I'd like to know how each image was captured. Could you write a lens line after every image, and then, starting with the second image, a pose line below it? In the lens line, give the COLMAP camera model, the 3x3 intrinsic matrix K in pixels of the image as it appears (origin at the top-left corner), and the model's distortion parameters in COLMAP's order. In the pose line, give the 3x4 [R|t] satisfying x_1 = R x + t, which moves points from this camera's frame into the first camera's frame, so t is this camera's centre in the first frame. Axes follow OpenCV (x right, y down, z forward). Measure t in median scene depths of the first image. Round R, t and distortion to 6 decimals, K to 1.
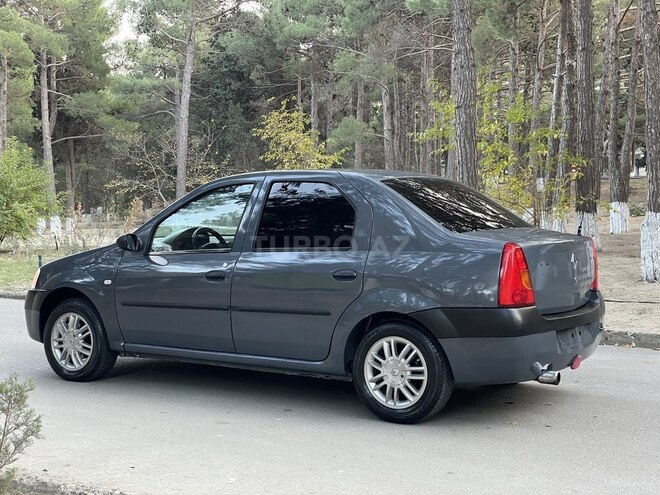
lens RADIAL K [[977.7, 0, 330.0], [0, 977.7, 247.5], [0, 0, 1]] dist [0.161626, -0.144478]
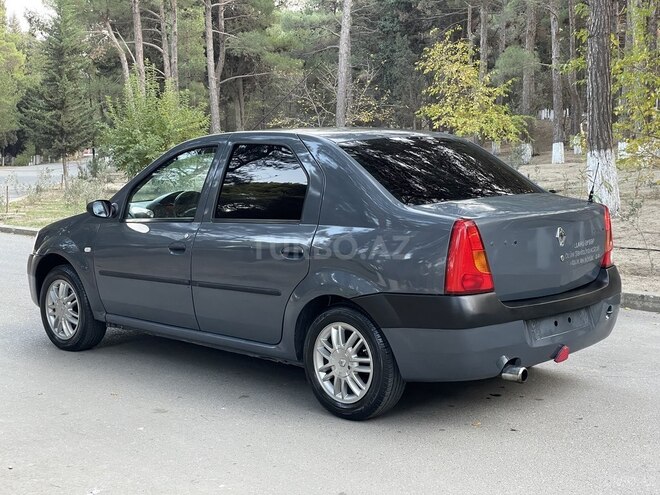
lens RADIAL K [[977.7, 0, 330.0], [0, 977.7, 247.5], [0, 0, 1]] dist [0.161626, -0.144478]
pose [[0.982406, 0.008013, -0.186583, 0.180617], [0.004673, 0.997711, 0.067454, -0.029957], [0.186697, -0.067139, 0.980121, 0.111397]]
